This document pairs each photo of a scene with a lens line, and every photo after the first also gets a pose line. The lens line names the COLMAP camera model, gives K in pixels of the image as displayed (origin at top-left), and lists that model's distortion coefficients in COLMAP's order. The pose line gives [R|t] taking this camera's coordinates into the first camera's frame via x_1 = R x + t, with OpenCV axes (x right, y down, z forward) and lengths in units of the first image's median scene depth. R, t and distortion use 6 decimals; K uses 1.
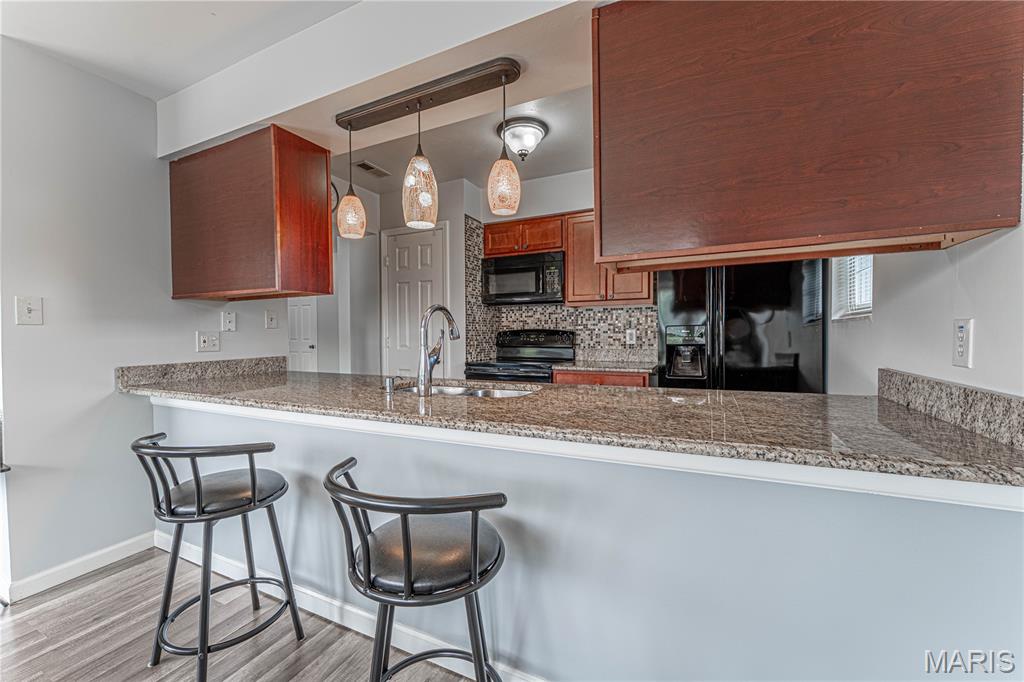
lens RADIAL K [[406.2, 0, 510.8], [0, 406.2, 343.7], [0, 0, 1]] dist [-0.003181, 0.000228]
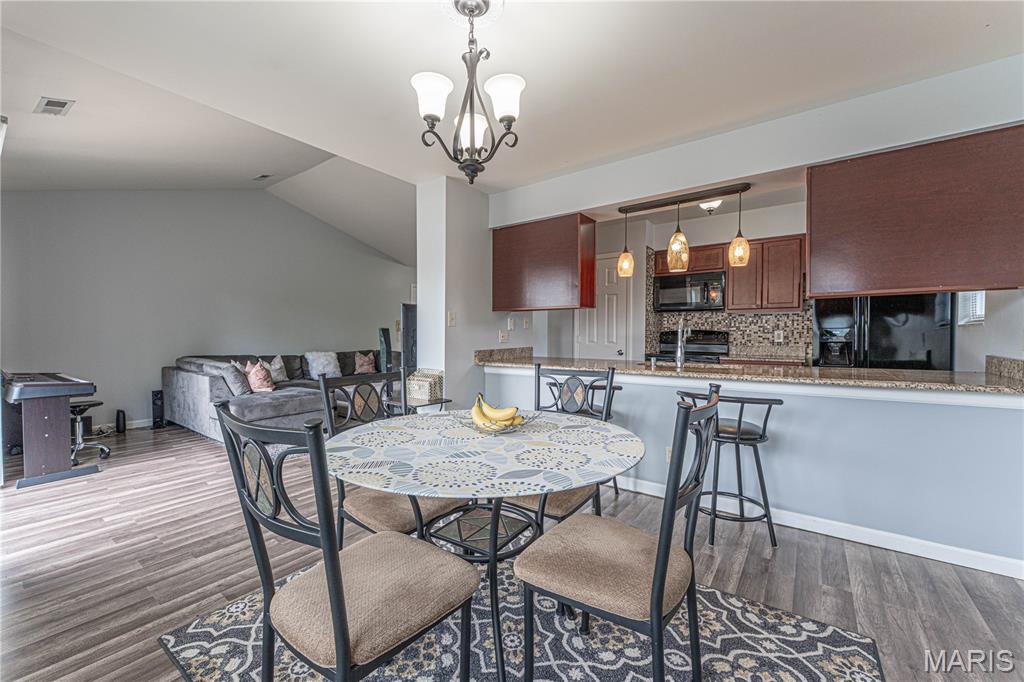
lens RADIAL K [[406.2, 0, 512.9], [0, 406.2, 343.6], [0, 0, 1]] dist [-0.003181, 0.000228]
pose [[0.982095, 0.012807, -0.187949, -0.282435], [-0.012841, 0.999917, 0.001039, 0.014906], [0.187947, 0.001393, 0.982178, -0.409978]]
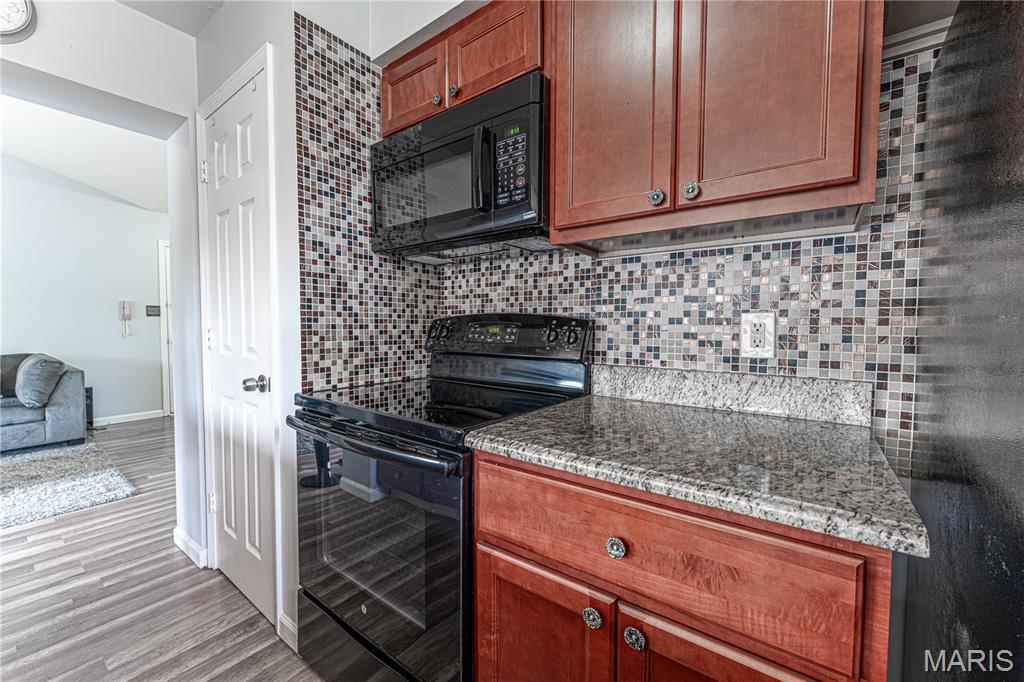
lens RADIAL K [[406.2, 0, 512.8], [0, 406.2, 342.7], [0, 0, 1]] dist [-0.003181, 0.000228]
pose [[0.980111, 0.018340, -0.197600, 0.165539], [-0.014825, 0.999705, 0.019250, -0.014760], [0.197895, -0.015938, 0.980094, 0.631269]]
